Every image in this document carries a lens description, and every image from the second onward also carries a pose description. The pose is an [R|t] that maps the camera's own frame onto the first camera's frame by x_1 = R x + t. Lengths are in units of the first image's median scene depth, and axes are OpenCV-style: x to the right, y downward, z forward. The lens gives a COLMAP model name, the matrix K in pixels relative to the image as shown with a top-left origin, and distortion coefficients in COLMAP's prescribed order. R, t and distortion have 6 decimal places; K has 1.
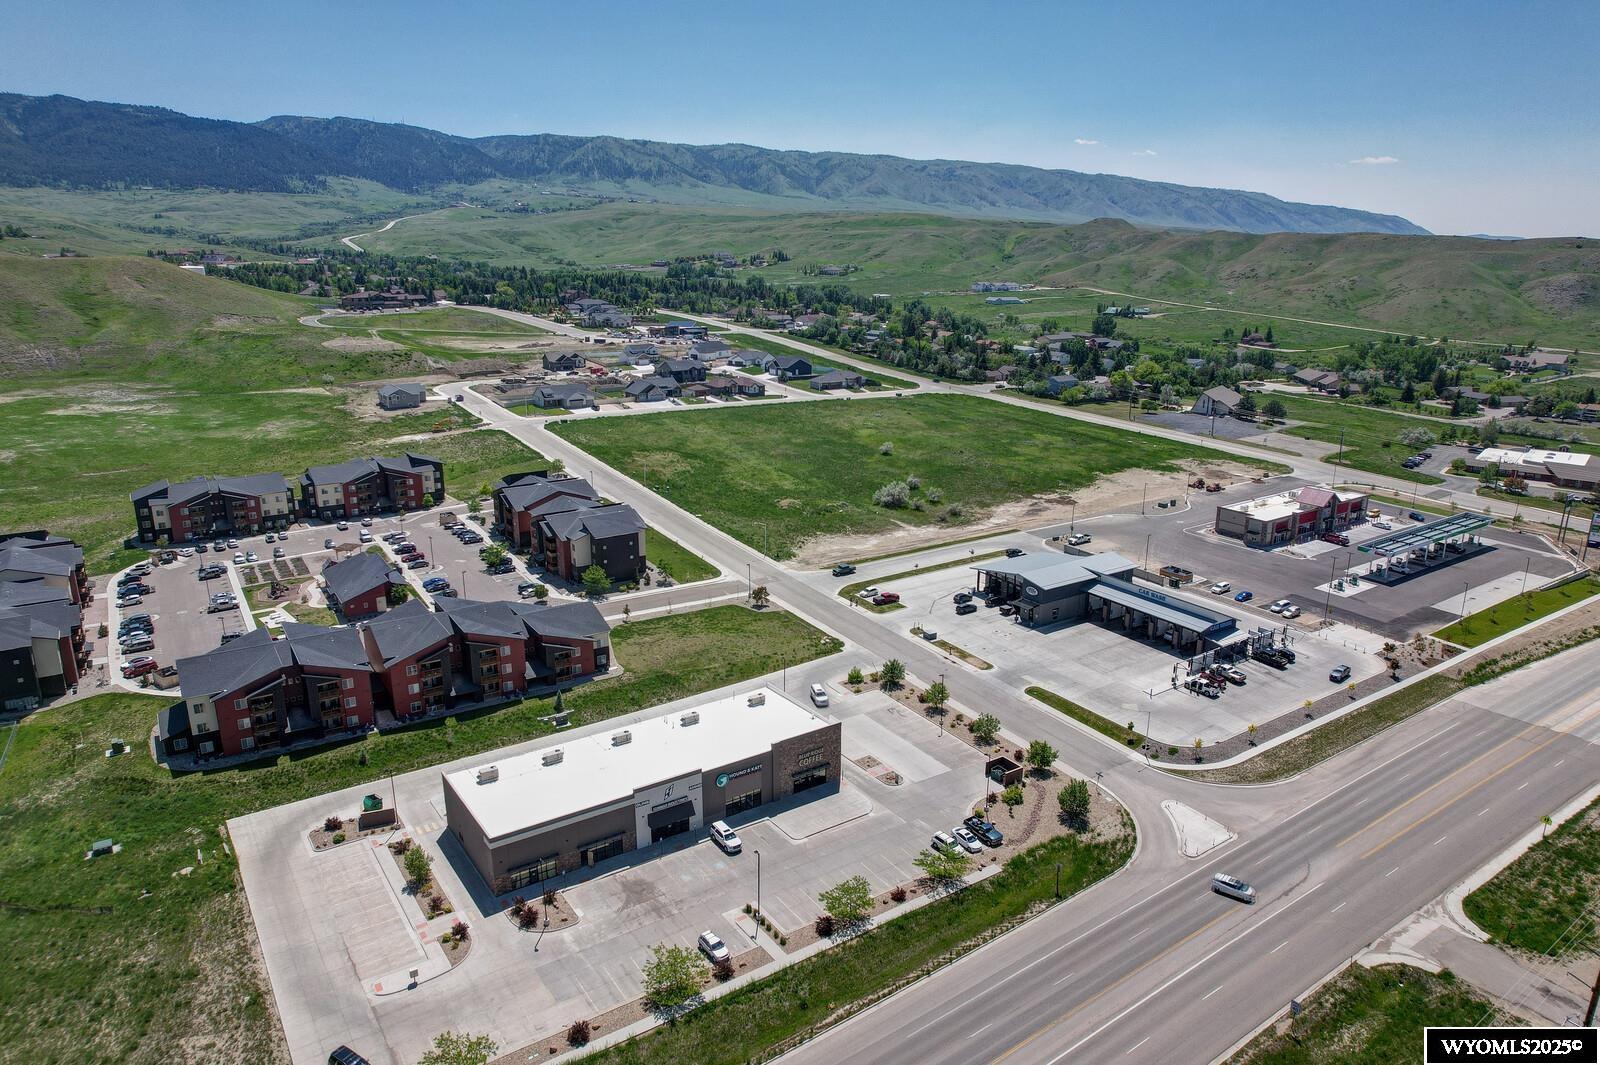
lens RADIAL K [[1047.0, 0, 802.9], [0, 1047.0, 531.4], [0, 0, 1]] dist [-0.089008, 0.084215]
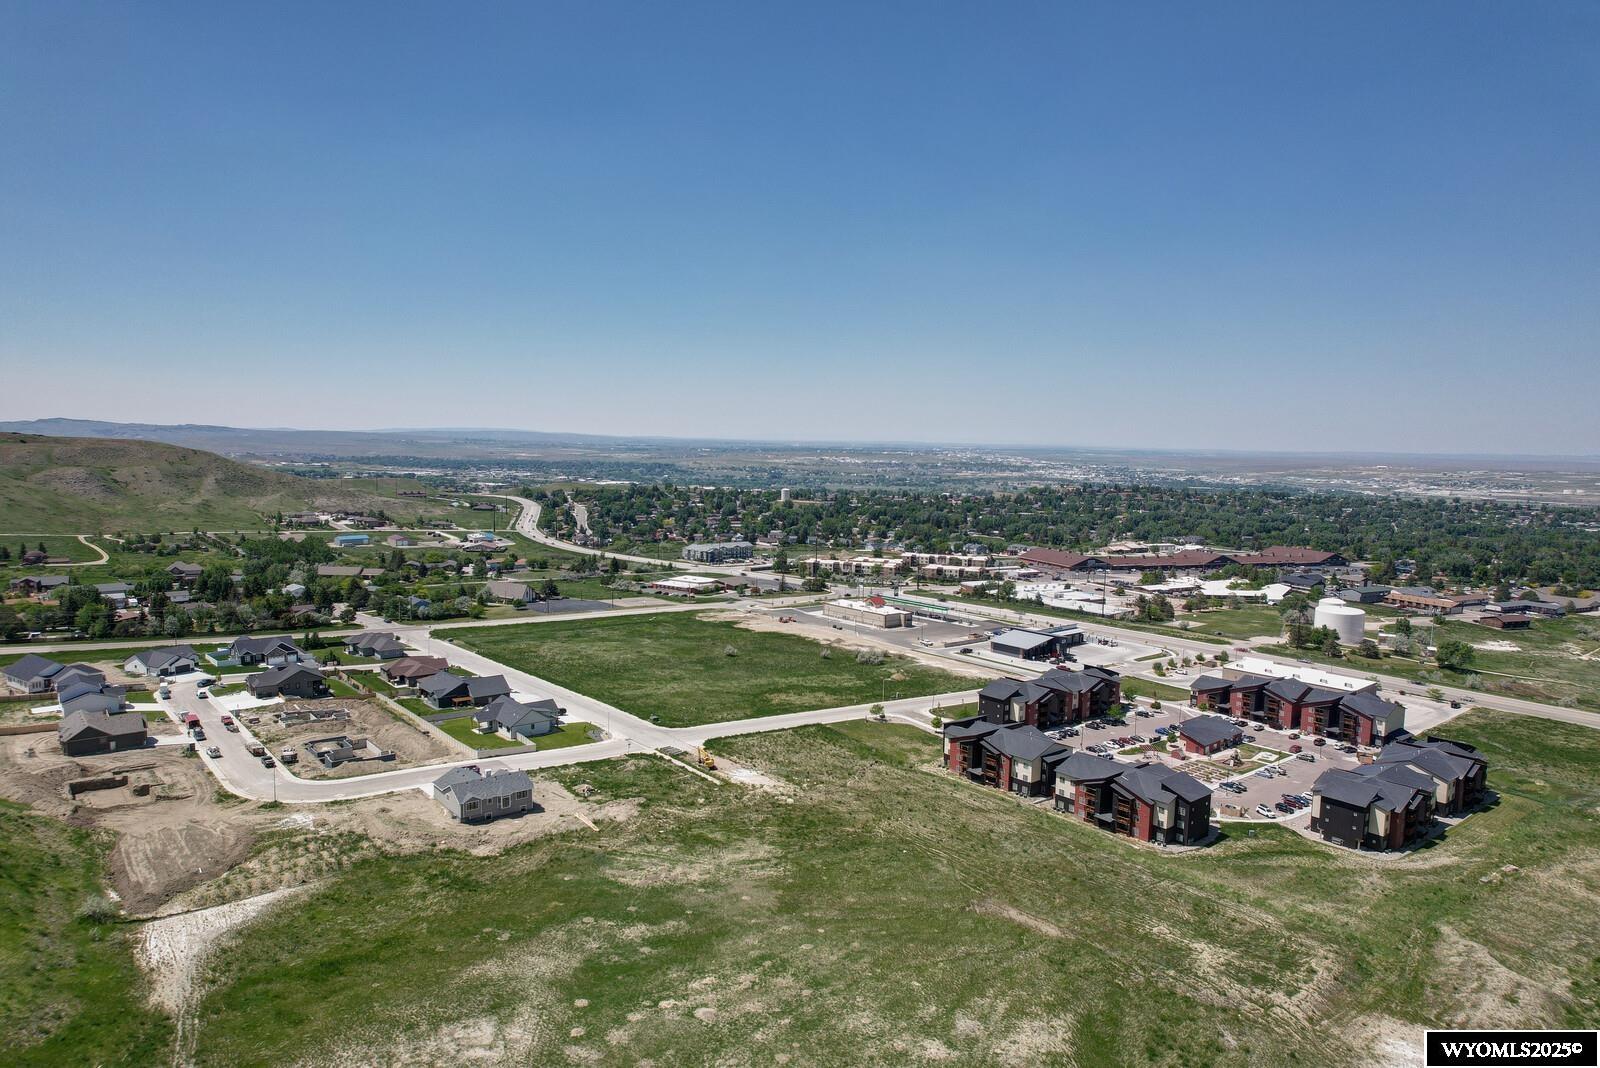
lens RADIAL K [[1023.9, 0, 803.4], [0, 1023.9, 534.2], [0, 0, 1]] dist [-0.082739, 0.075934]
pose [[-0.111479, -0.099694, 0.988754, -1.039993], [0.249562, 0.960262, 0.124959, -0.323151], [-0.961921, 0.260686, -0.082169, 0.945394]]
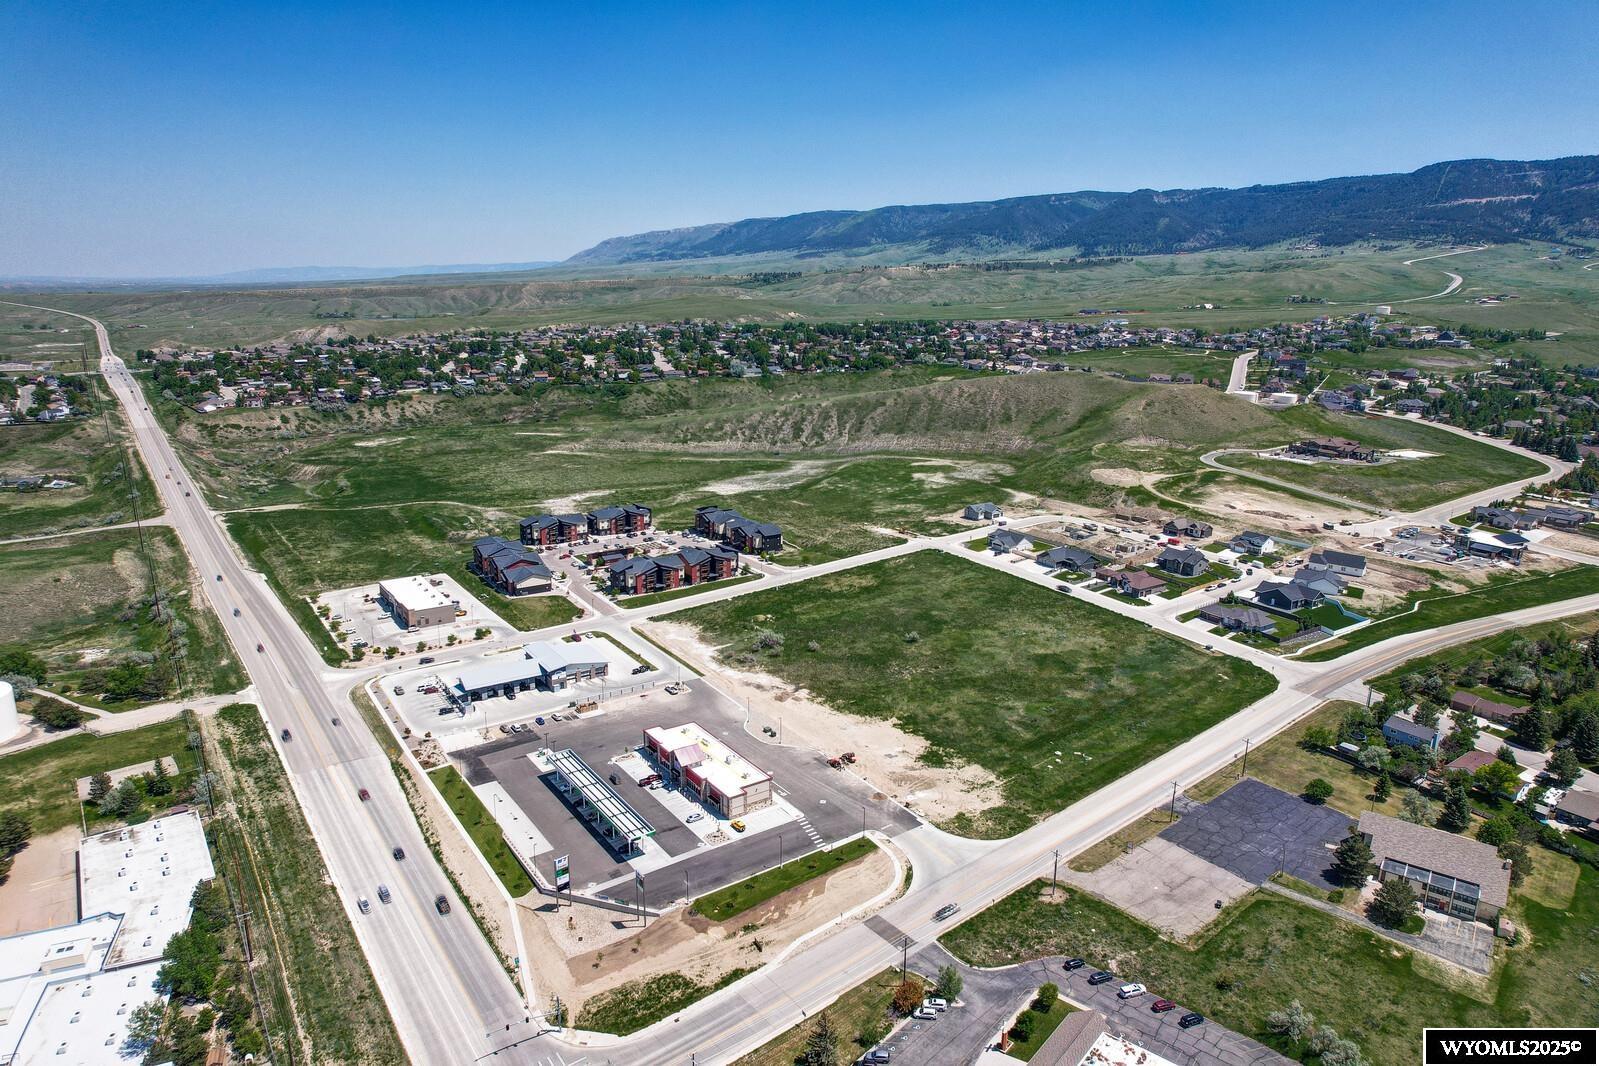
lens RADIAL K [[1023.2, 0, 802.9], [0, 1023.2, 533.2], [0, 0, 1]] dist [-0.082739, 0.075934]
pose [[0.008694, 0.243893, -0.969763, 1.128403], [-0.283282, 0.930671, 0.231521, -0.405751], [0.958997, 0.272704, 0.077182, 0.731699]]
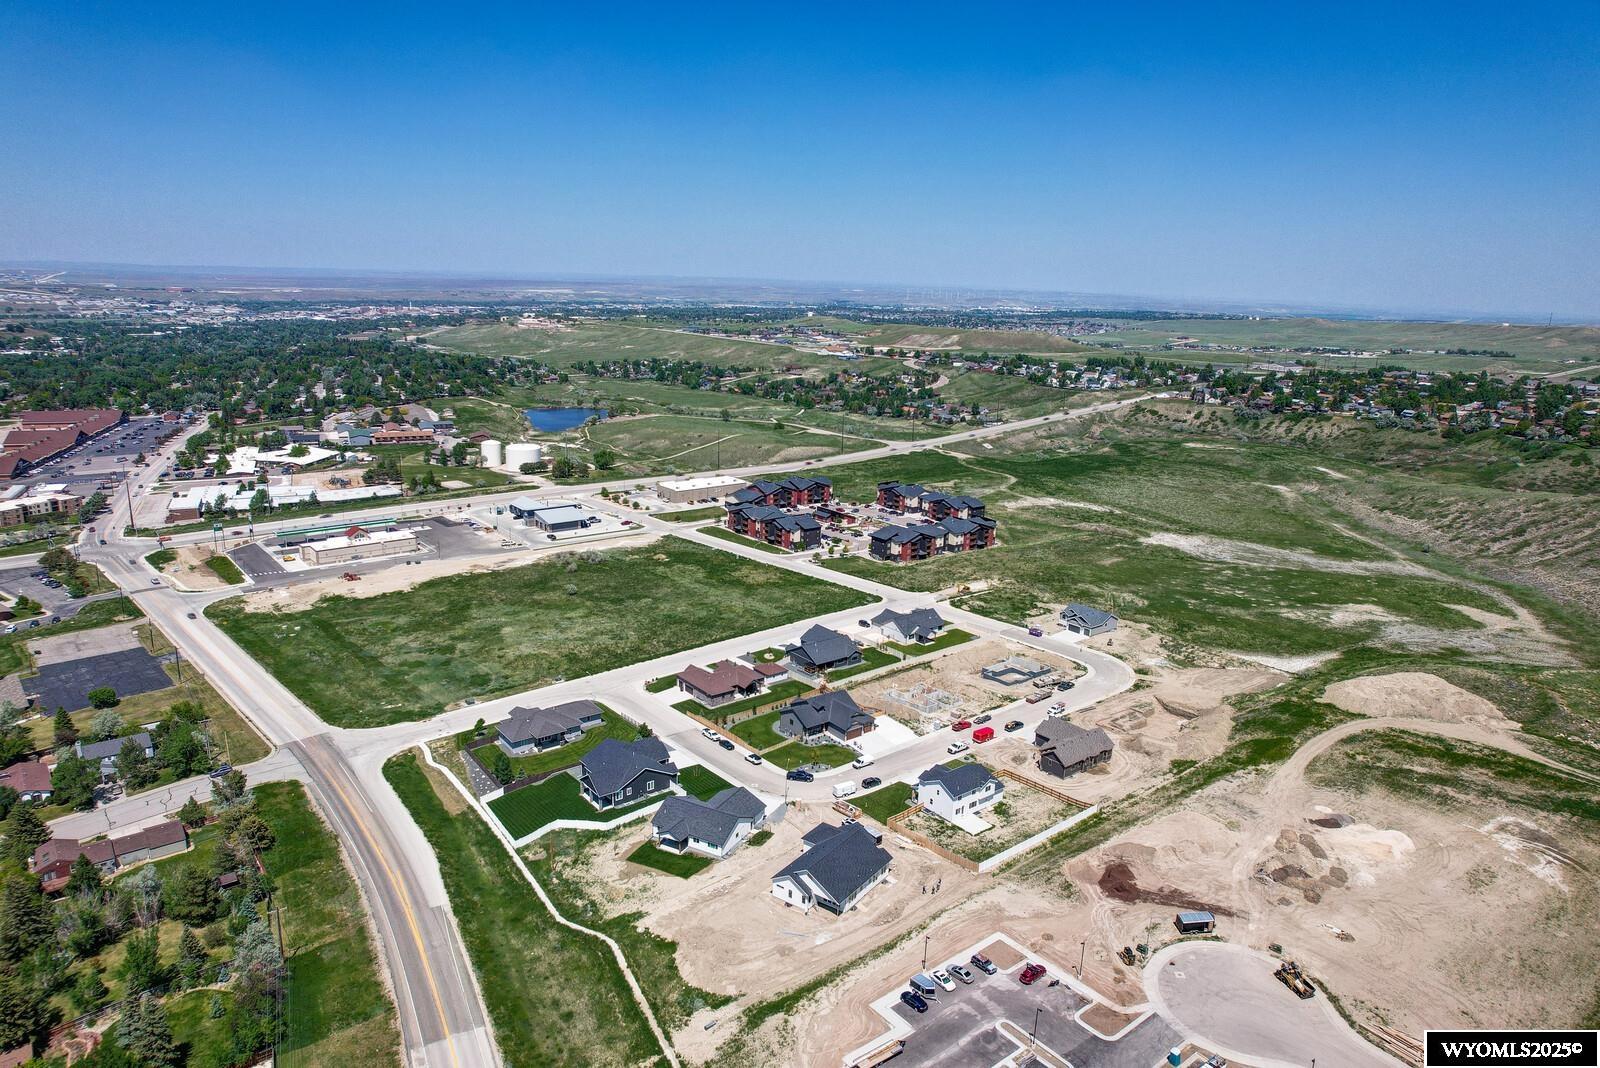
lens RADIAL K [[1023.9, 0, 803.4], [0, 1023.9, 534.2], [0, 0, 1]] dist [-0.082739, 0.075934]
pose [[-0.995861, -0.011253, -0.090194, -0.072191], [-0.054755, 0.866322, 0.496476, -0.693016], [0.072550, 0.499359, -0.863352, 1.908938]]
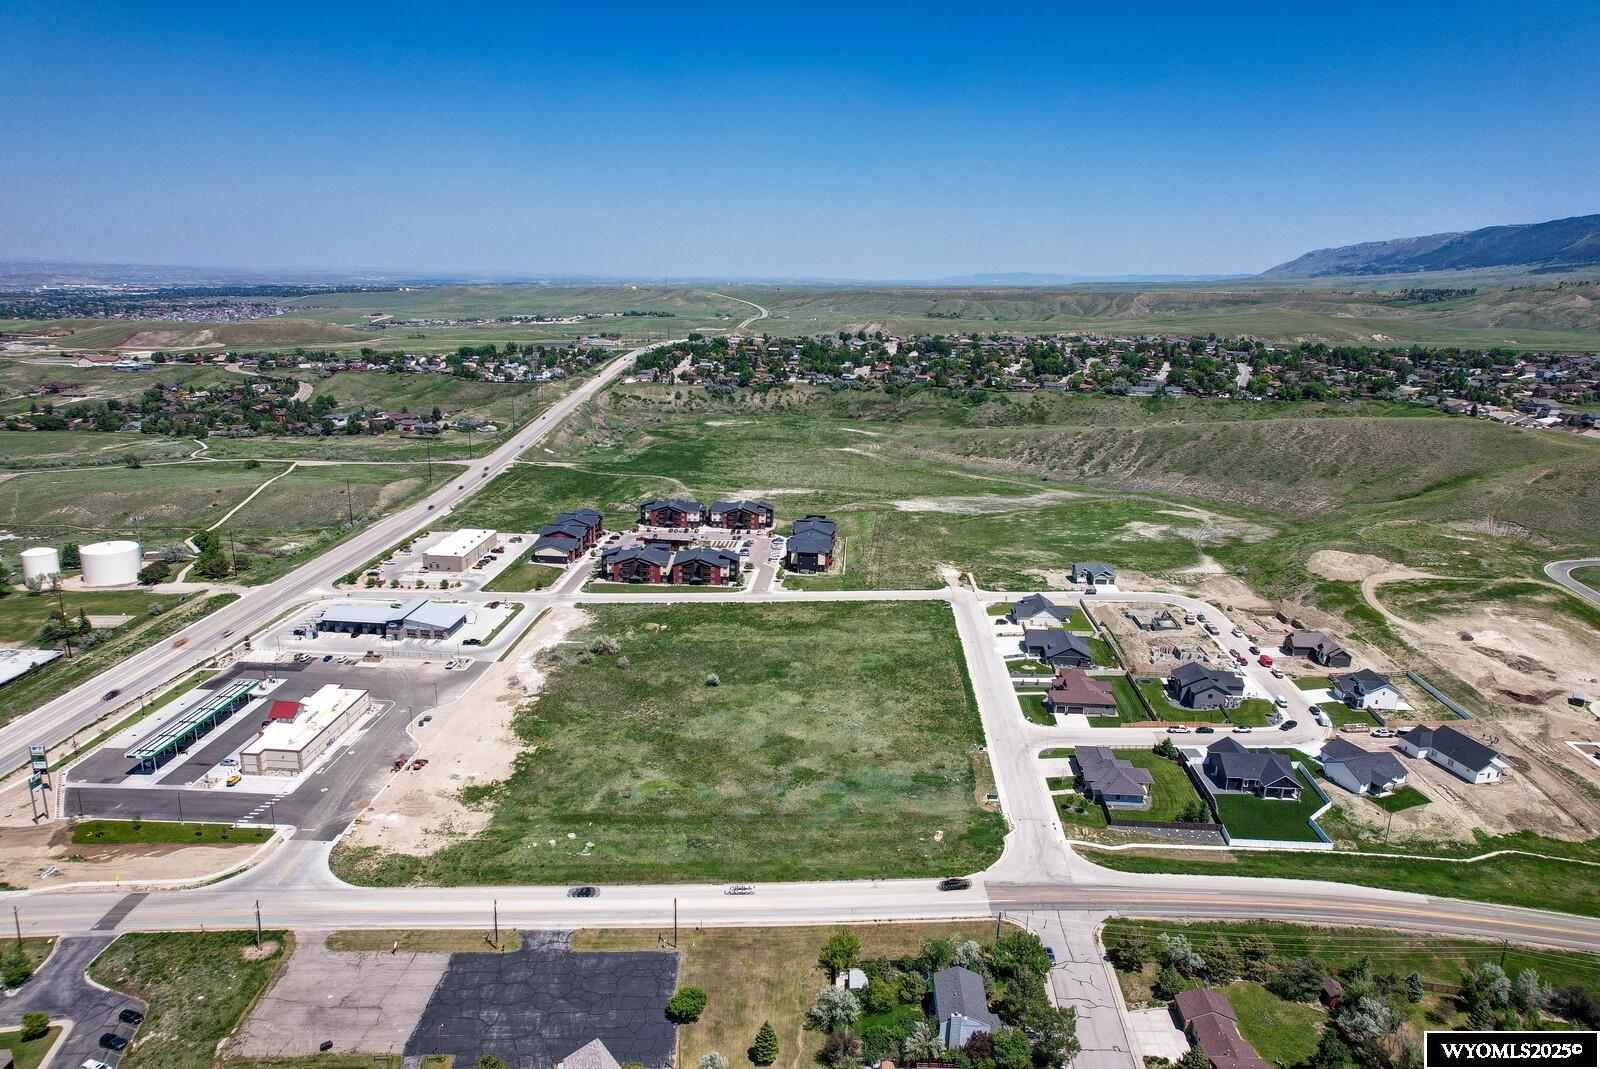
lens RADIAL K [[1026.9, 0, 803.9], [0, 1026.9, 531.9], [0, 0, 1]] dist [-0.077390, 0.070839]
pose [[-0.602793, 0.179874, -0.777358, 0.754244], [-0.242258, 0.887007, 0.393102, -0.602986], [0.760231, 0.425281, -0.491106, 1.445882]]
